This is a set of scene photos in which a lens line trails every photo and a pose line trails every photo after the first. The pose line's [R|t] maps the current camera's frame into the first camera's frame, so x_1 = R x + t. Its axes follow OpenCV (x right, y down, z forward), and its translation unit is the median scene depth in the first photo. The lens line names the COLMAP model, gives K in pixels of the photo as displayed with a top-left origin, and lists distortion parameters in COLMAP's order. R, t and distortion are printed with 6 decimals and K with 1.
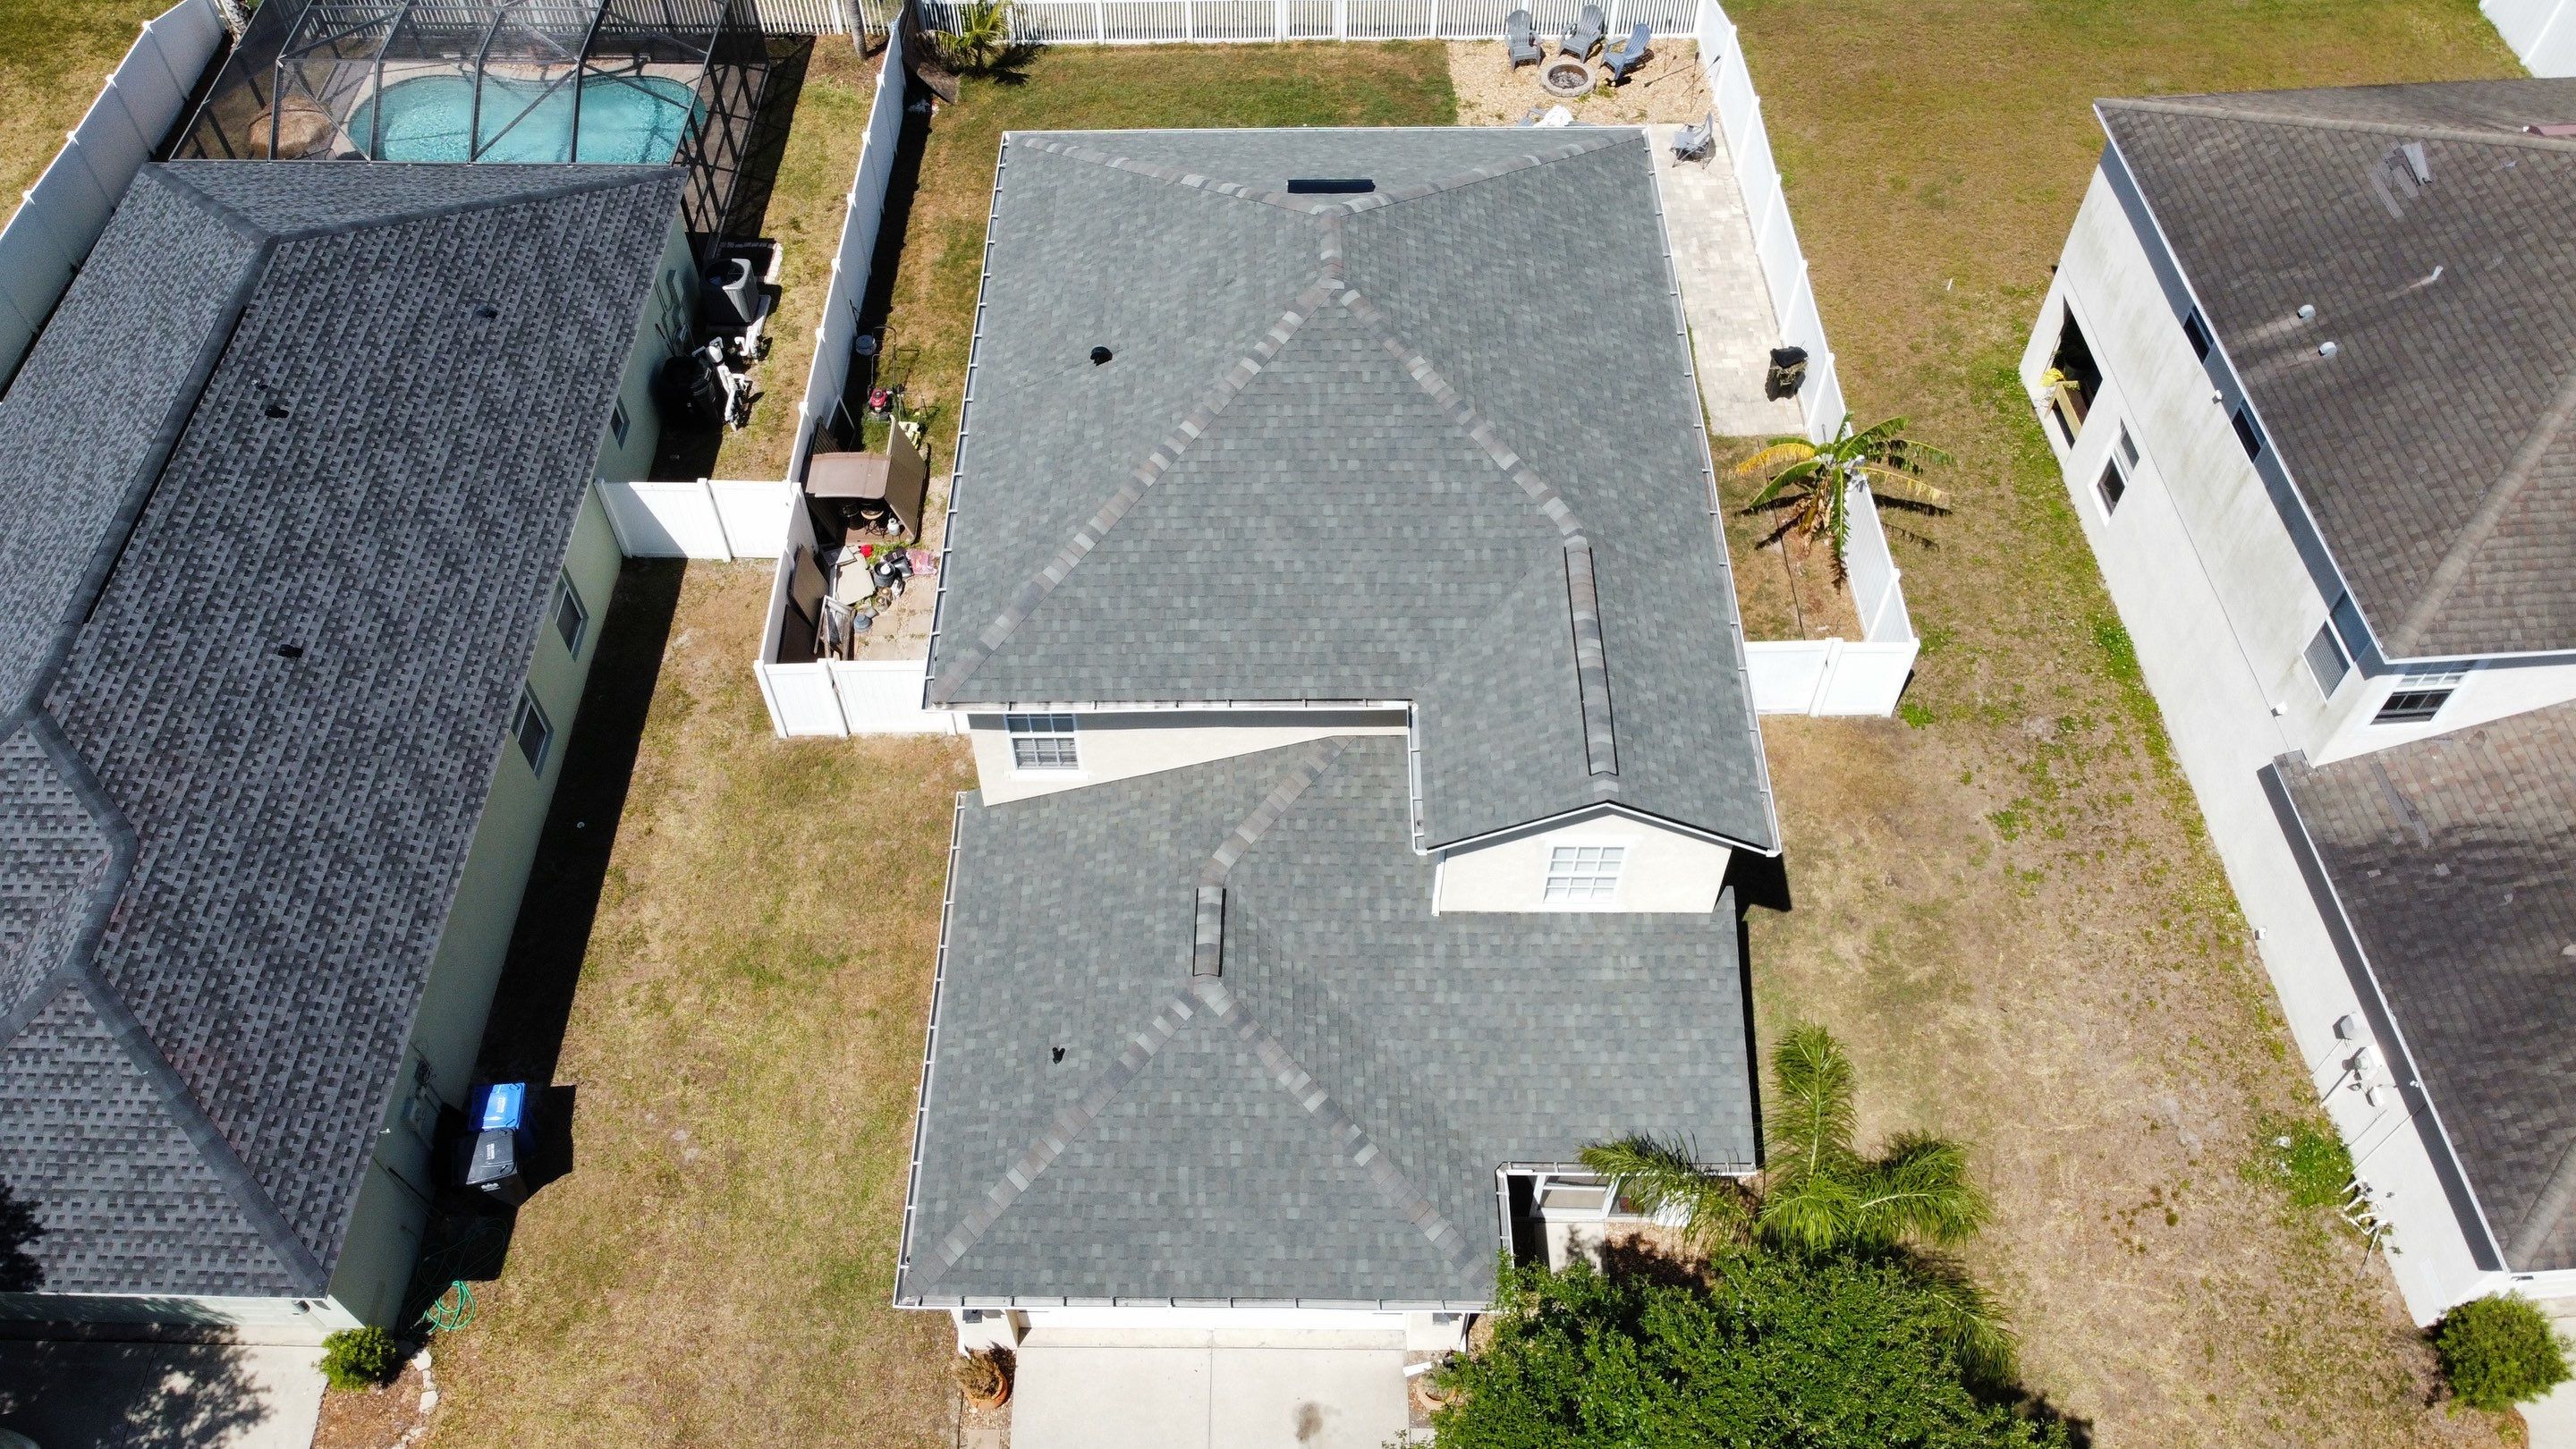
lens RADIAL K [[1947.1, 0, 1255.8], [0, 1947.1, 701.9], [0, 0, 1]] dist [0.007999, -0.007759]
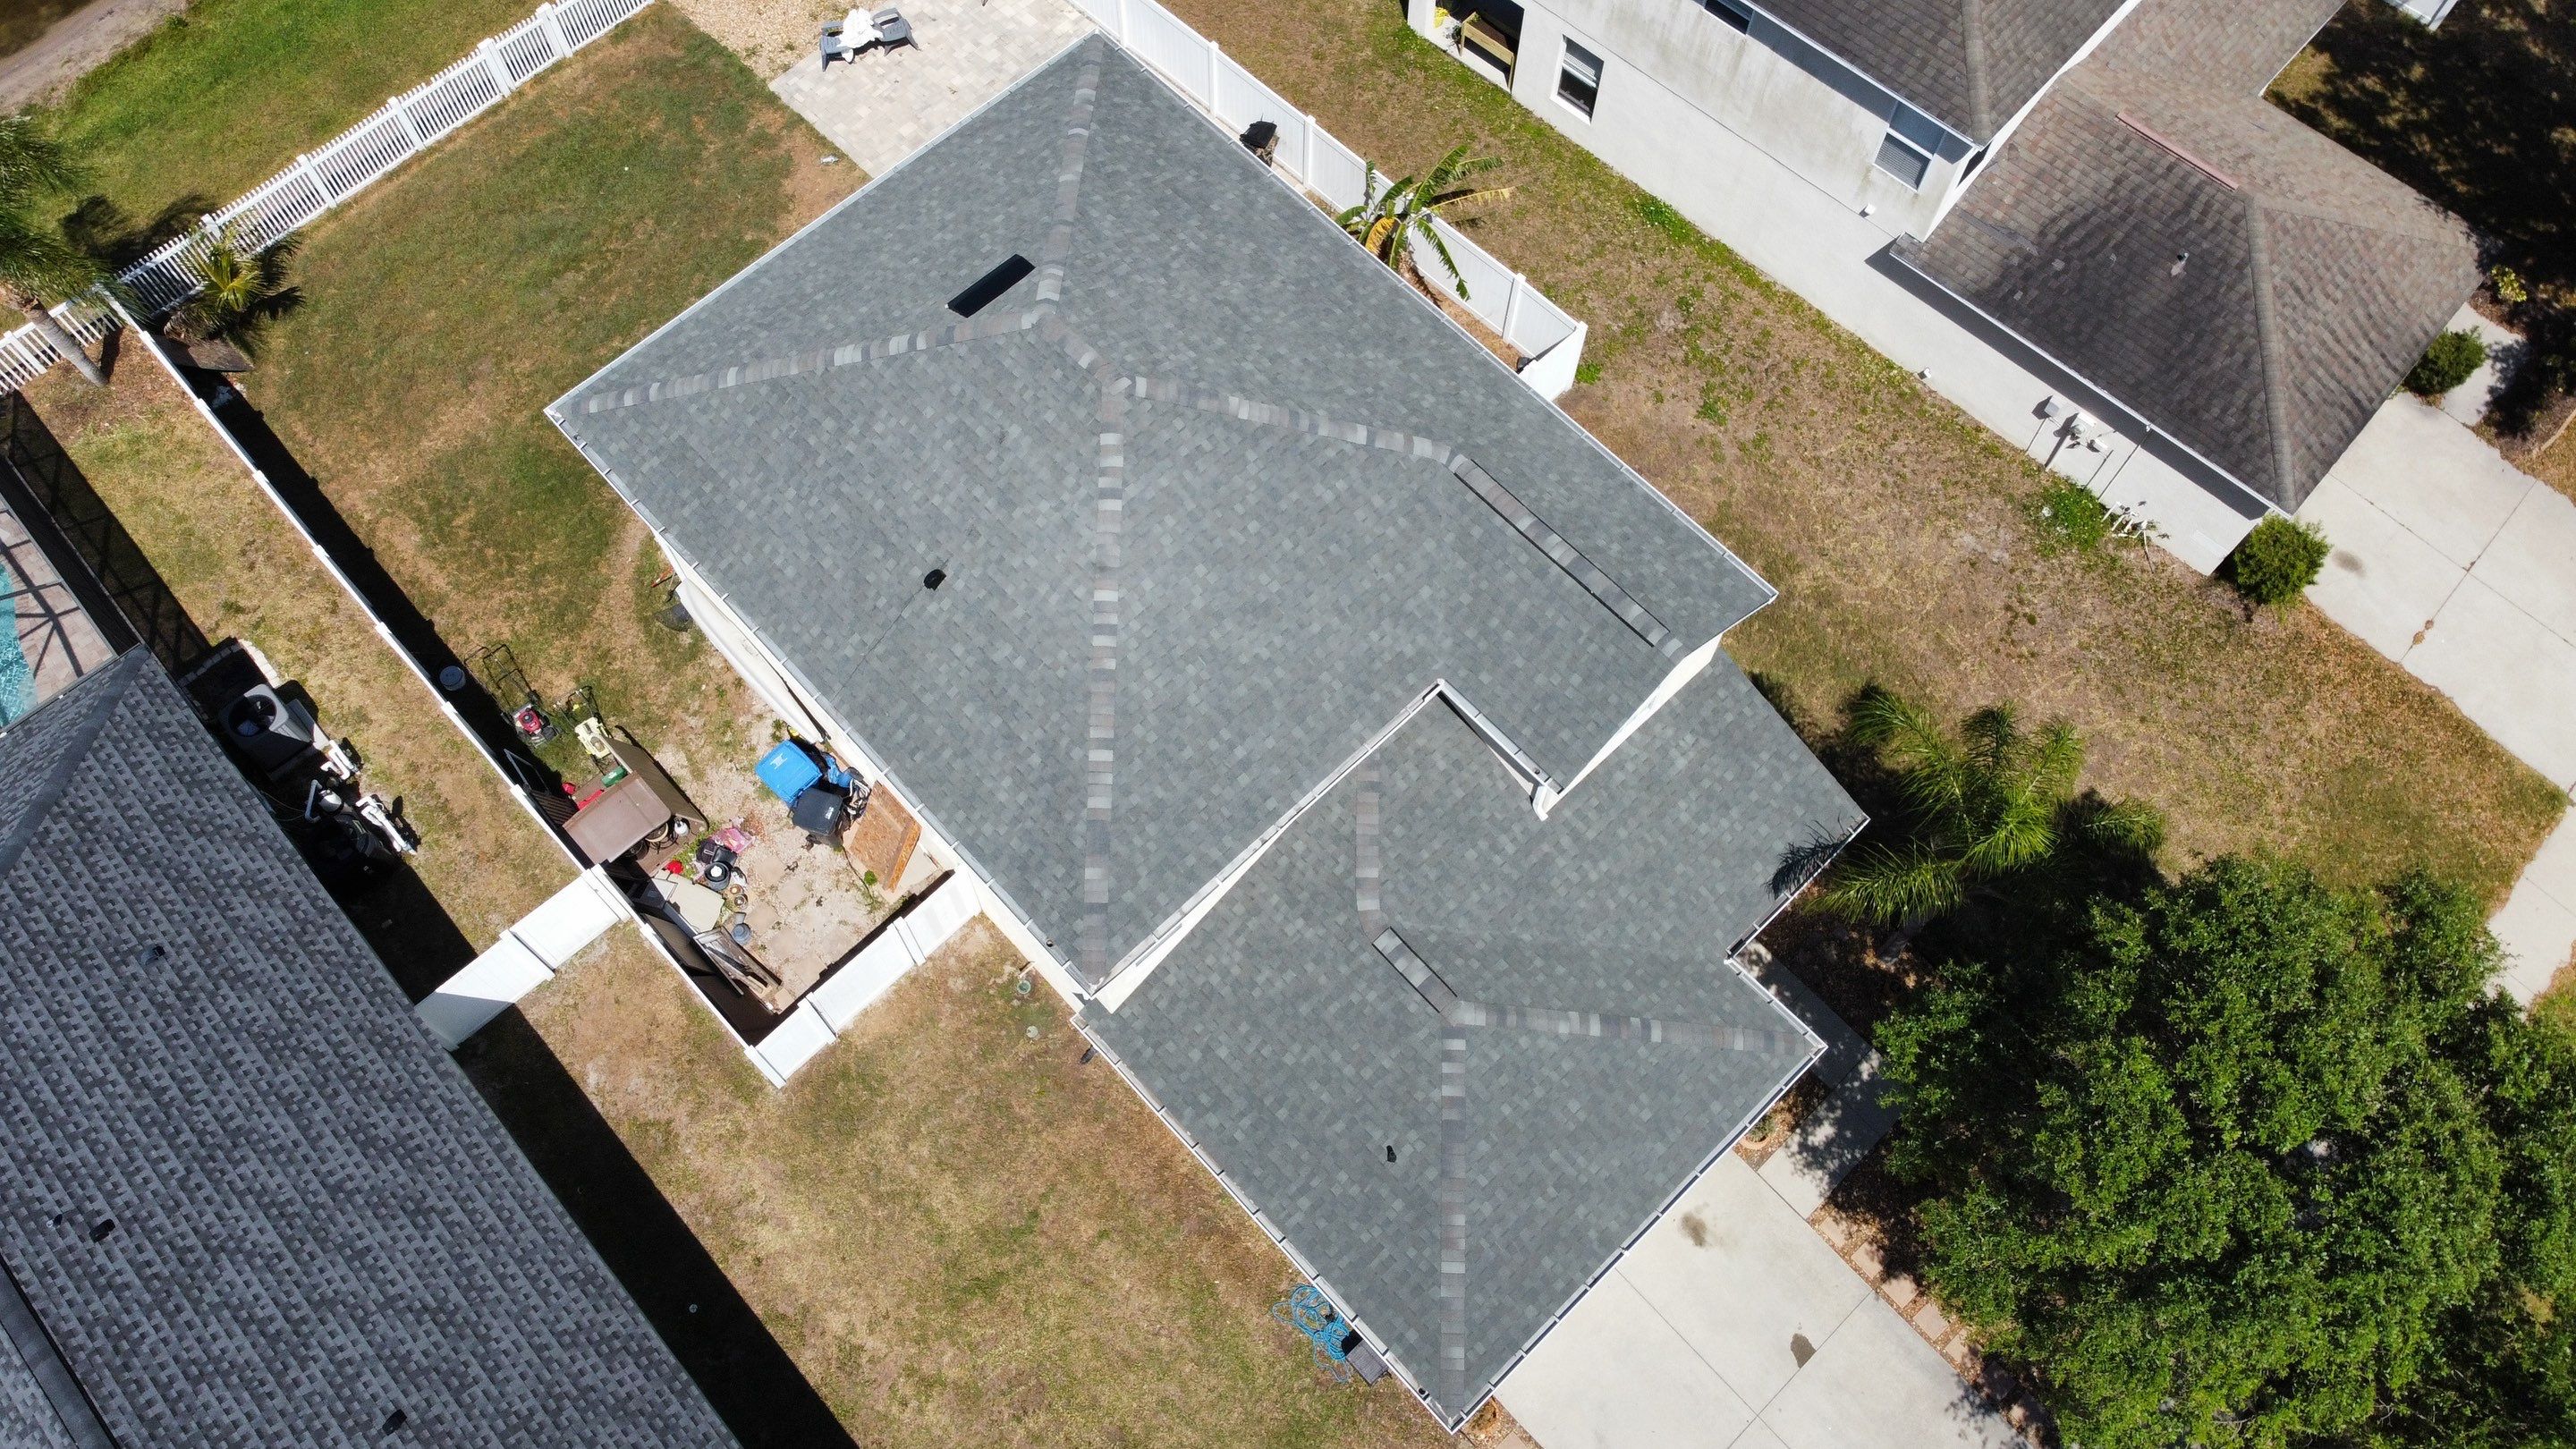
lens RADIAL K [[1947.1, 0, 1255.8], [0, 1947.1, 701.9], [0, 0, 1]] dist [0.007999, -0.007759]
pose [[0.722945, -0.621768, 0.301256, -0.279111], [0.546707, 0.781421, 0.300820, -0.320254], [-0.422448, -0.052778, 0.904849, 0.079420]]
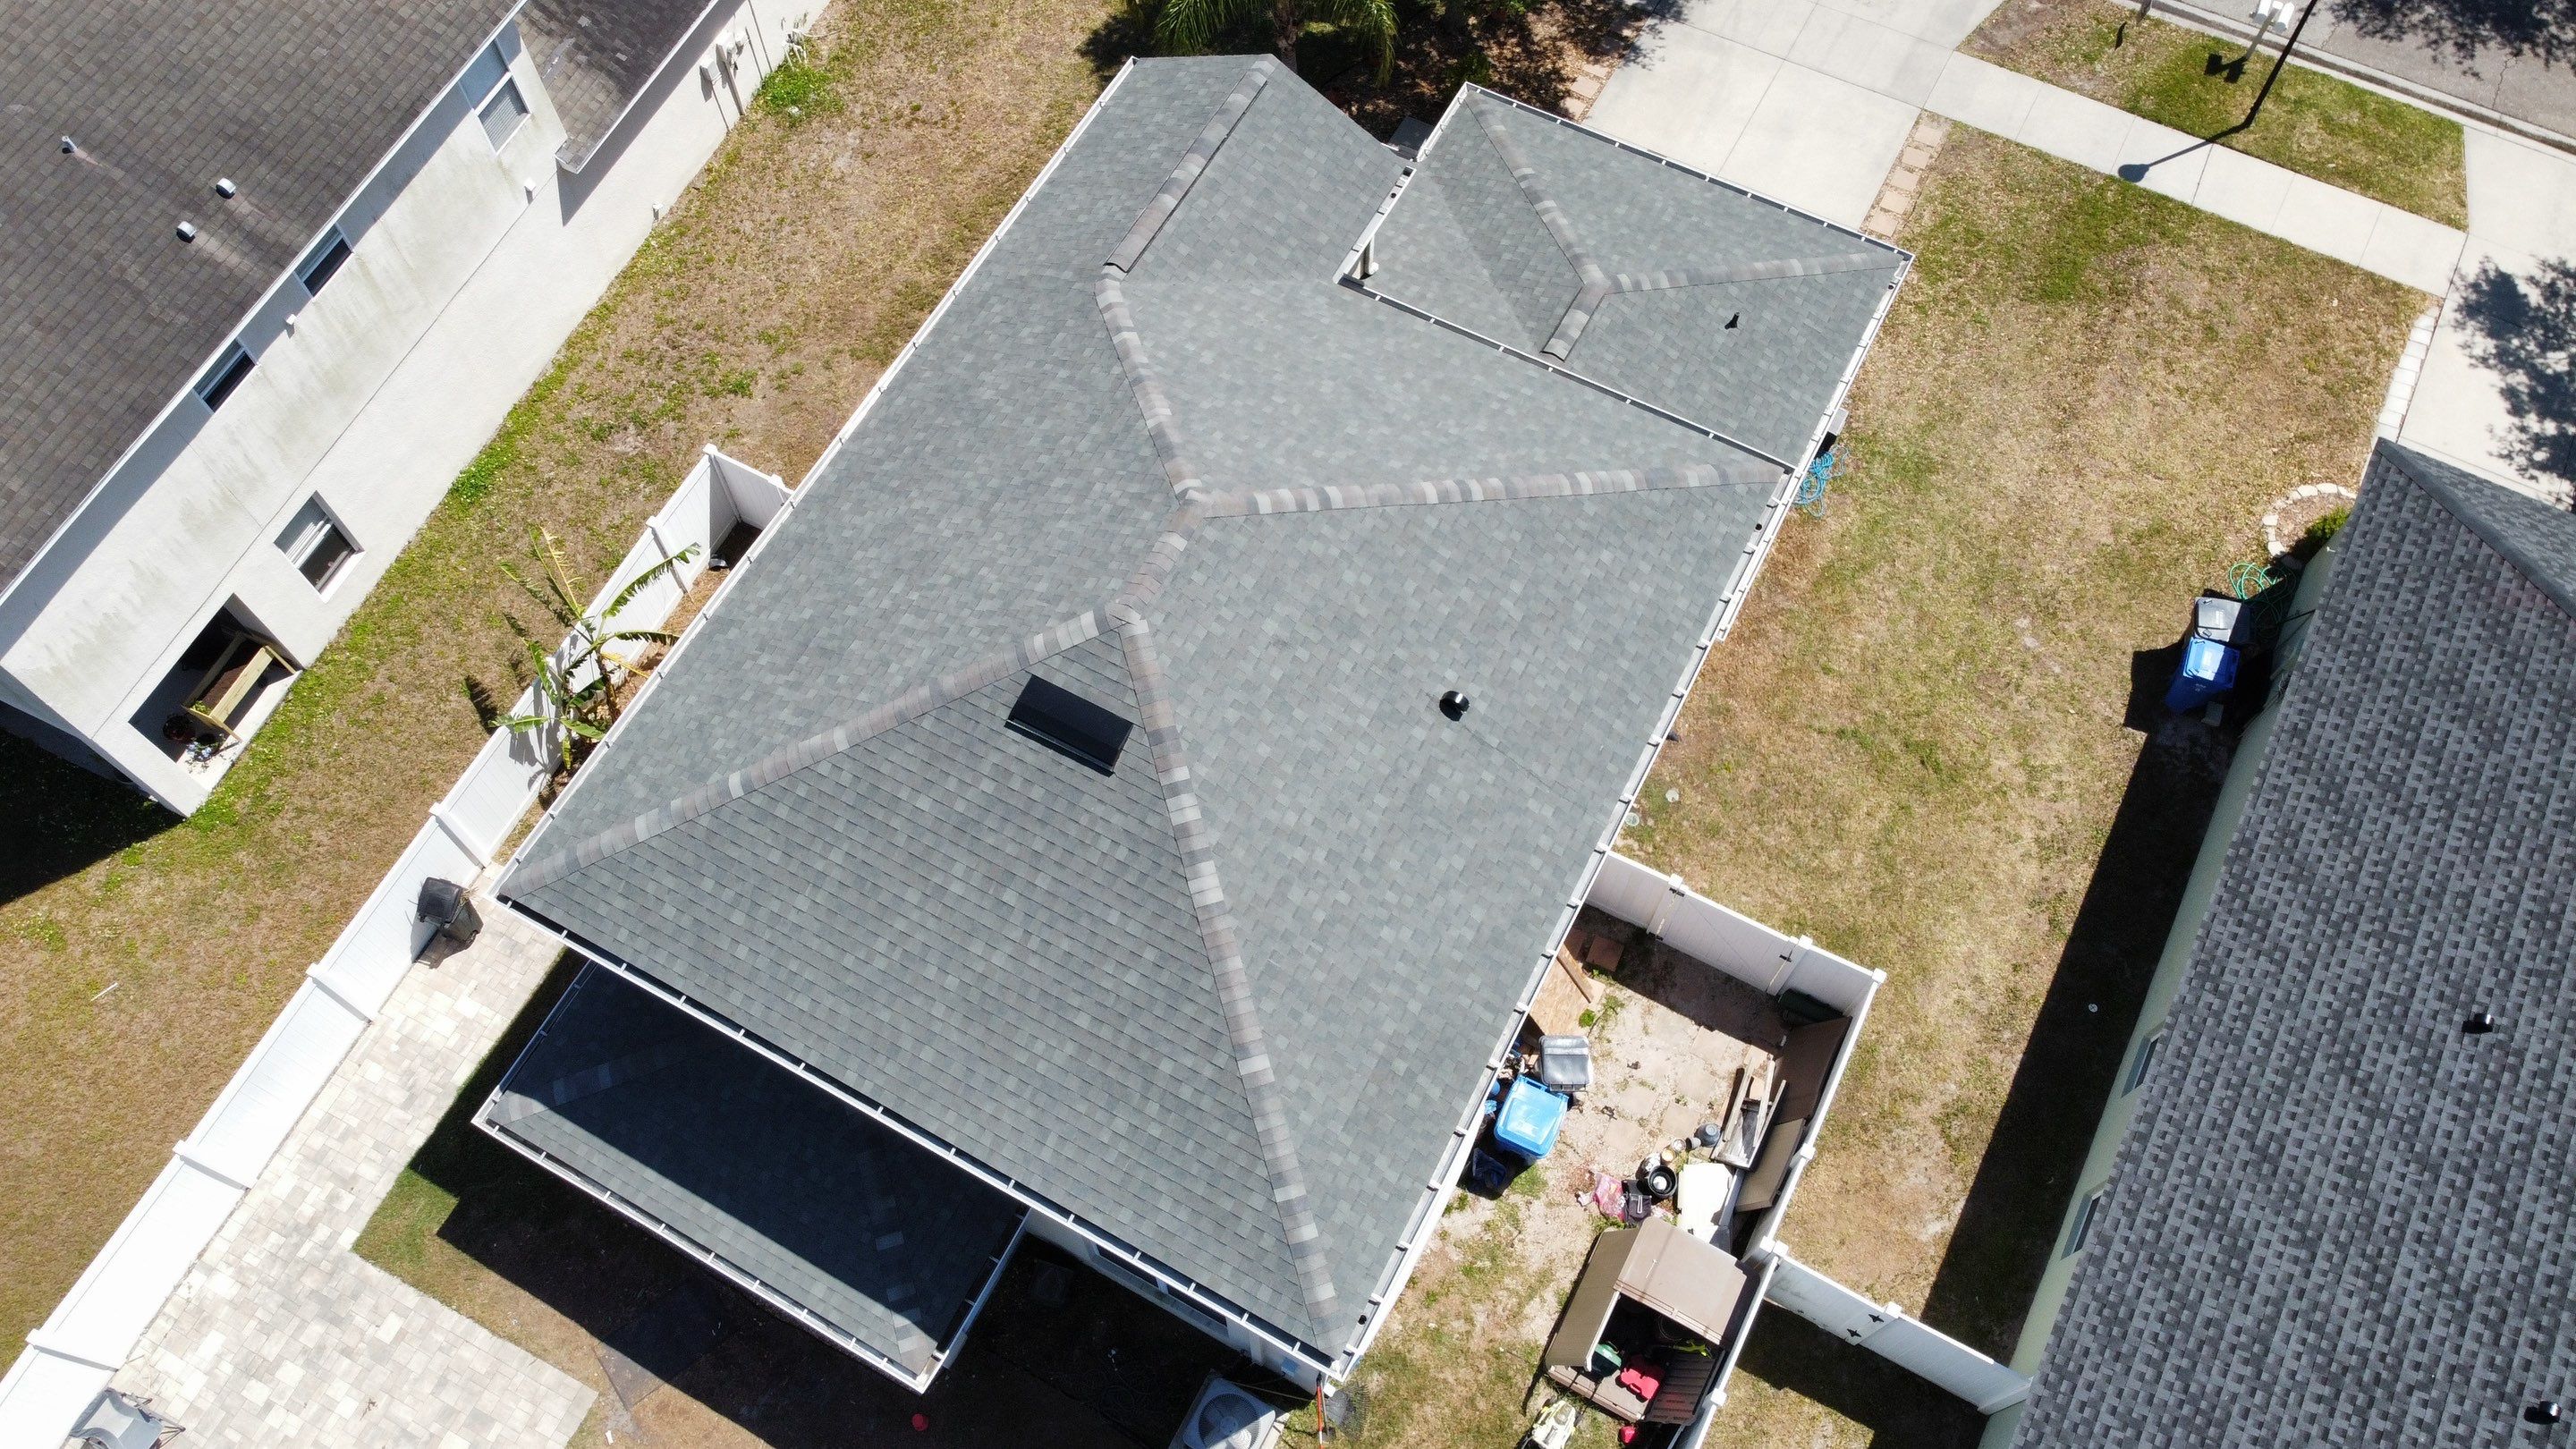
lens RADIAL K [[1948.0, 0, 1254.6], [0, 1948.0, 698.5], [0, 0, 1]] dist [0.009319, -0.027078]
pose [[-0.882244, -0.404880, 0.240246, -0.188802], [0.389161, -0.339982, 0.856134, -0.845322], [-0.264952, 0.848814, 0.457510, 0.647709]]
